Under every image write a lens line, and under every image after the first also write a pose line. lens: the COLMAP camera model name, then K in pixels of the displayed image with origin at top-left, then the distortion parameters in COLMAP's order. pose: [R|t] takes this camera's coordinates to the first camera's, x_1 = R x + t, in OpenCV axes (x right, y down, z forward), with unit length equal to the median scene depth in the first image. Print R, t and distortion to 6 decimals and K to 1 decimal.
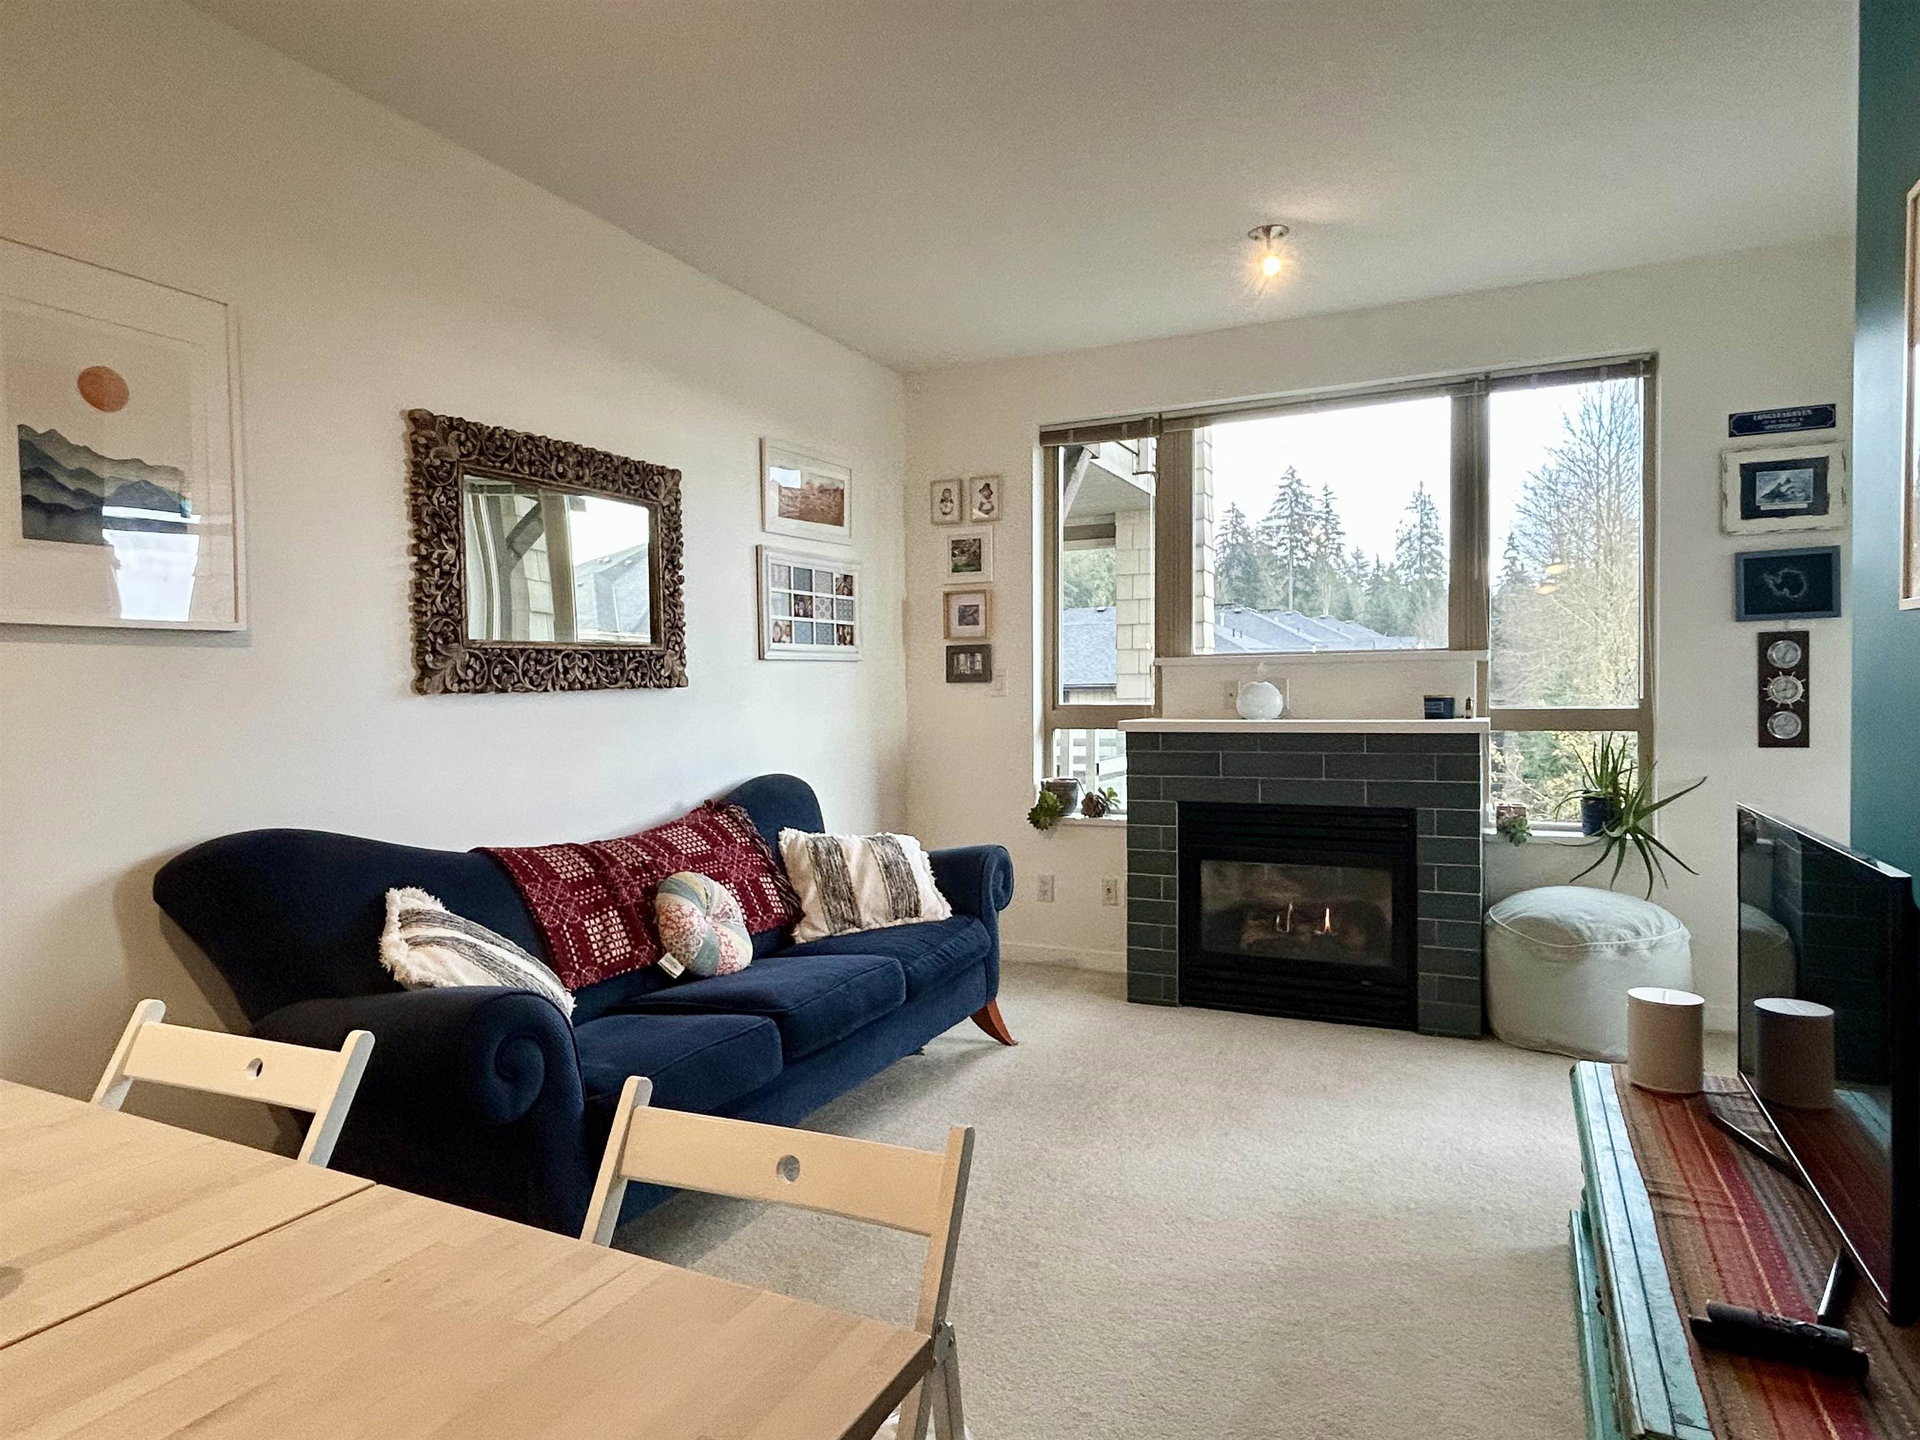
lens RADIAL K [[1128.8, 0, 958.3], [0, 1128.8, 722.3], [0, 0, 1]] dist [0.000268, -0.001711]
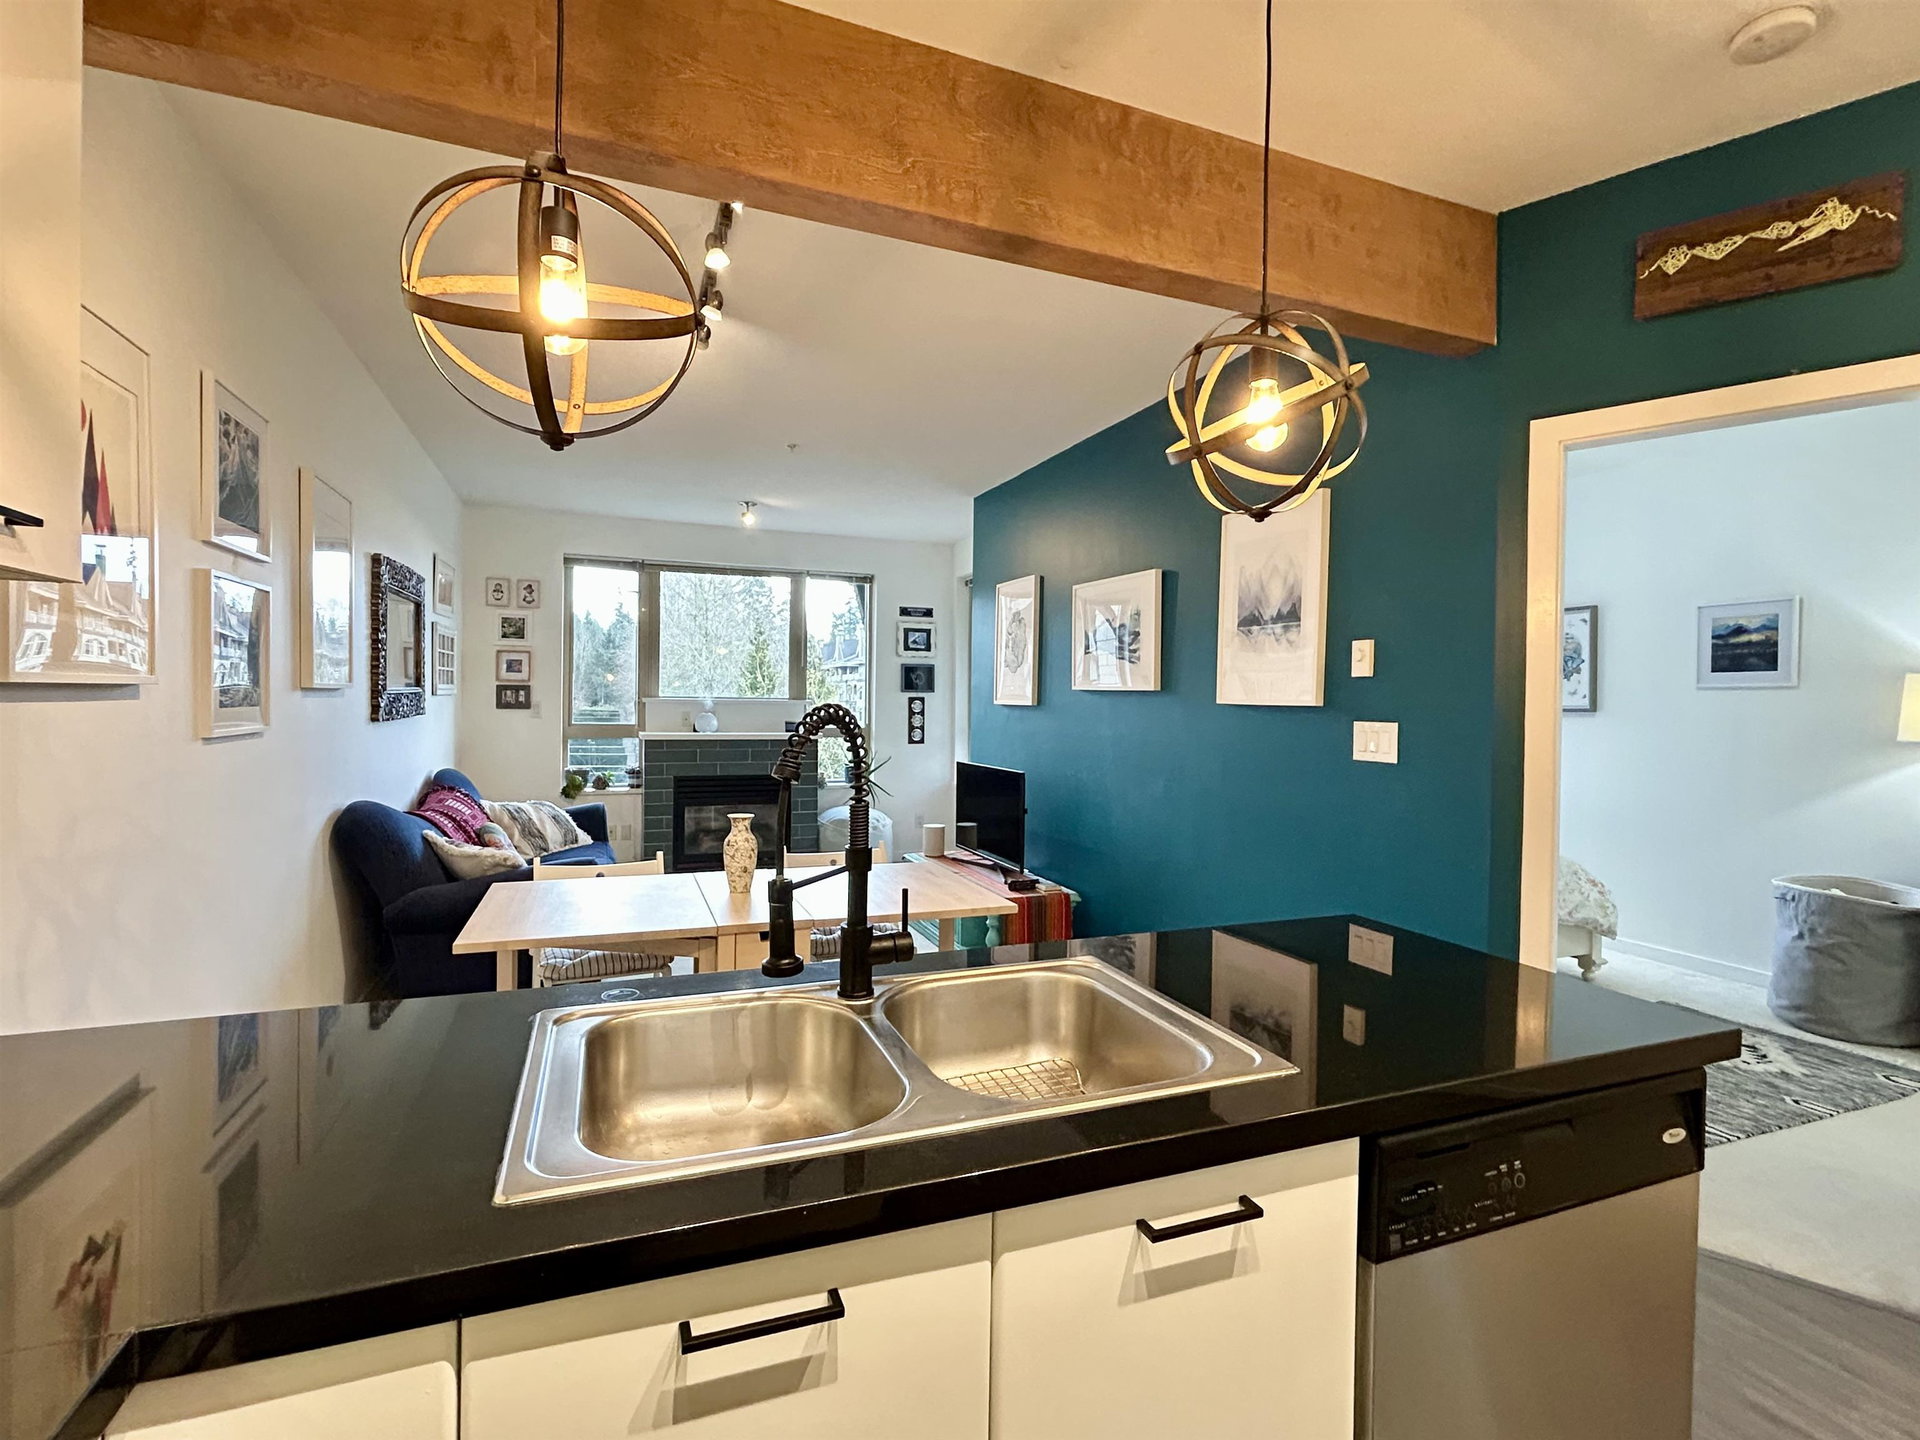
lens RADIAL K [[896.6, 0, 960.1], [0, 896.6, 719.6], [0, 0, 1]] dist [-0.000631, -0.000367]
pose [[0.680712, 0.007529, 0.732512, -0.604869], [-0.002524, 0.999965, -0.007932, -0.014834], [-0.732547, 0.003550, 0.680707, -0.384230]]
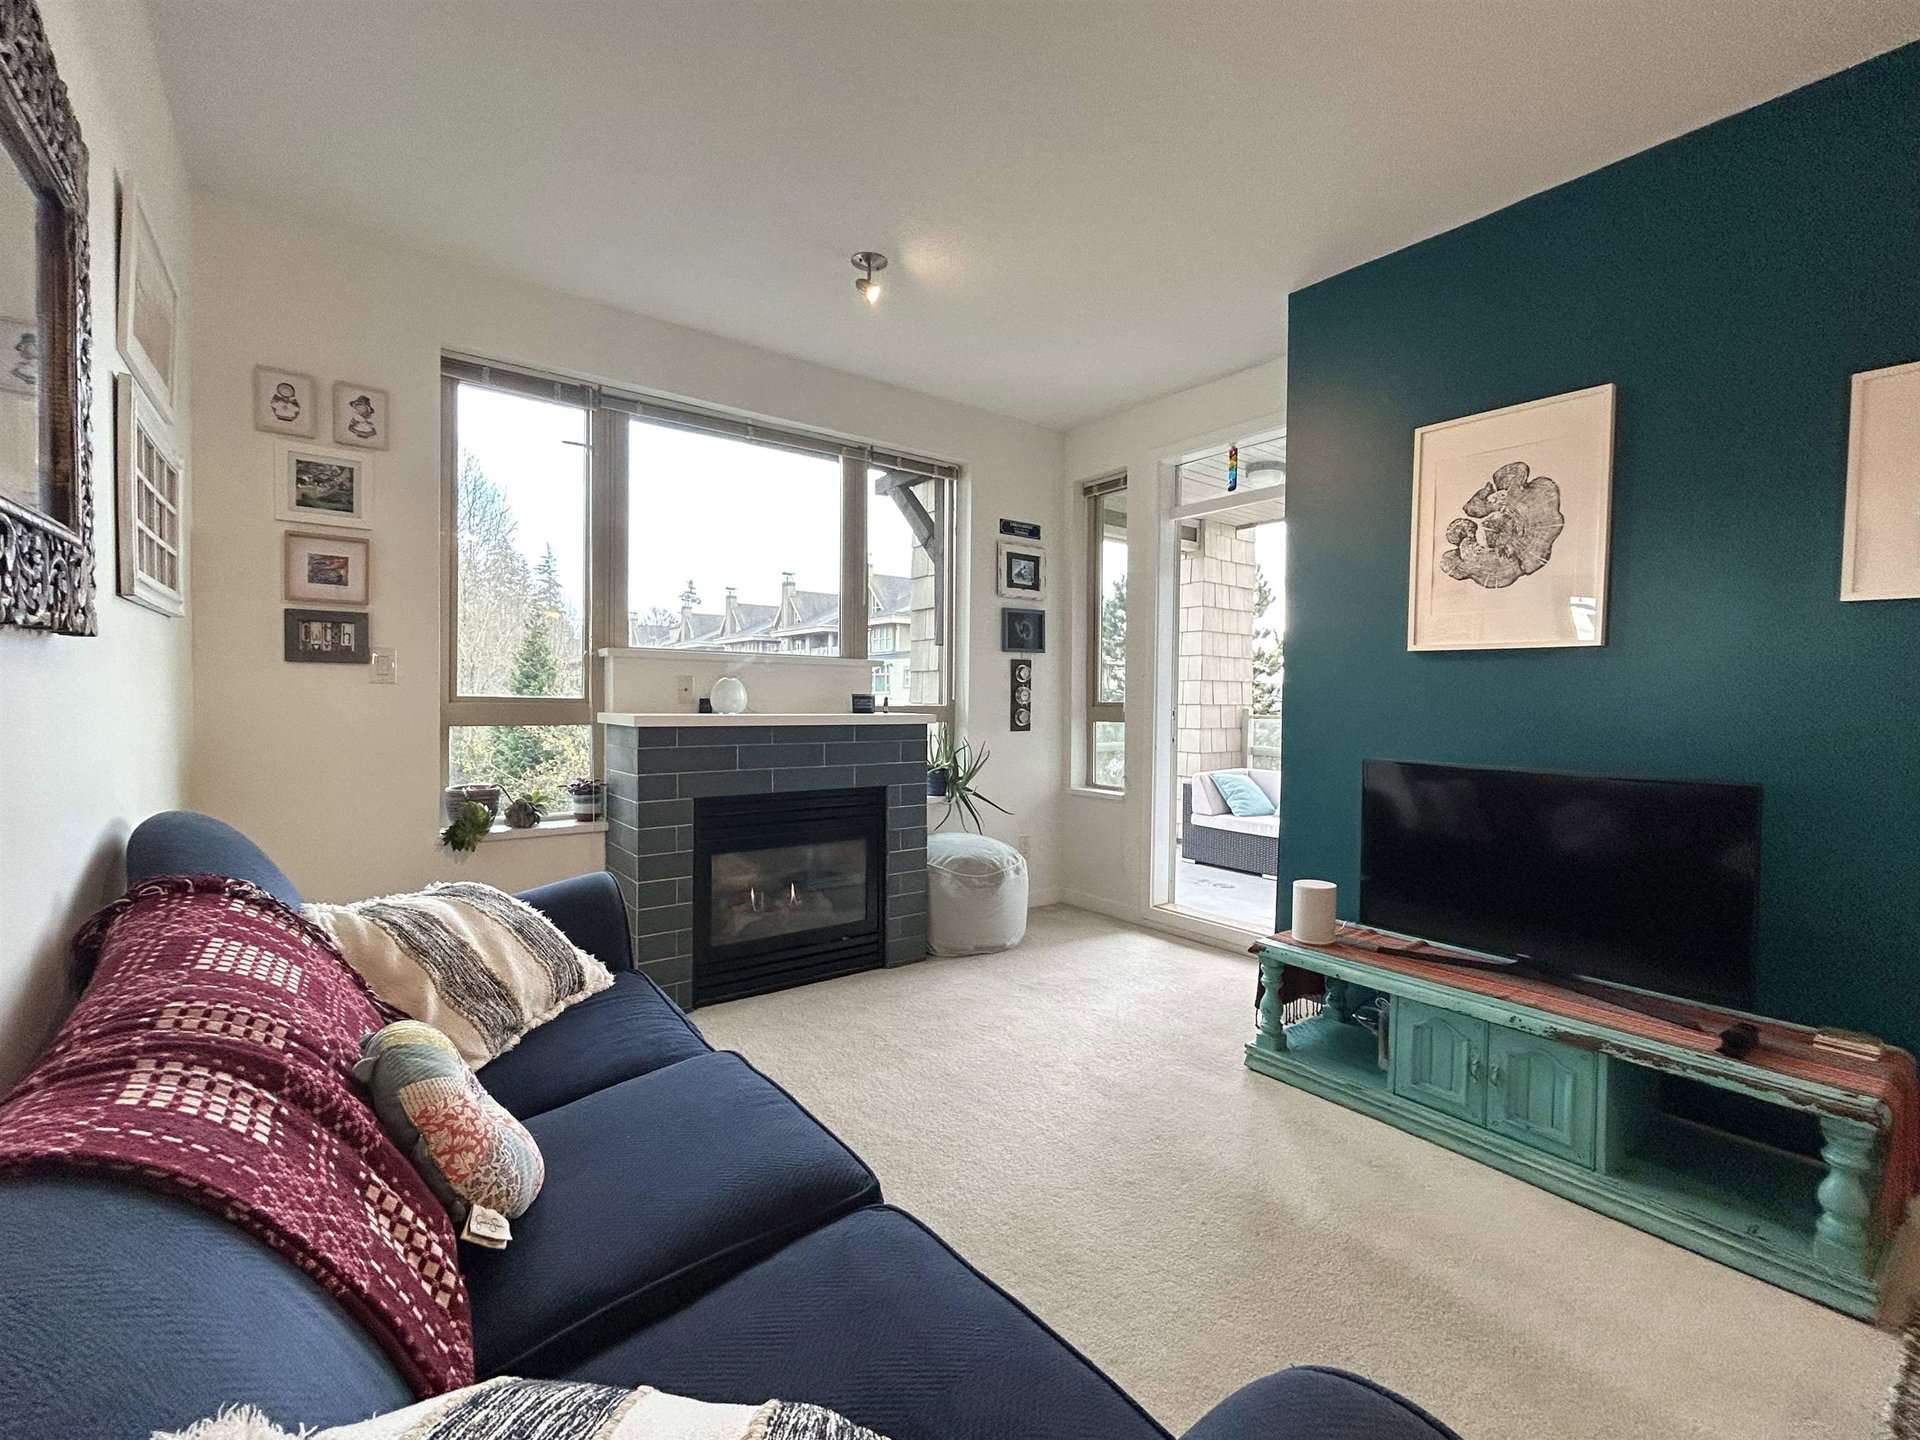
lens RADIAL K [[832.6, 0, 958.8], [0, 832.6, 720.4], [0, 0, 1]] dist [-0.001618, 0.000877]
pose [[0.458408, -0.004490, 0.888731, -0.350863], [0.006119, 0.999979, 0.001896, 0.003863], [-0.888721, 0.004569, 0.458426, 0.497106]]
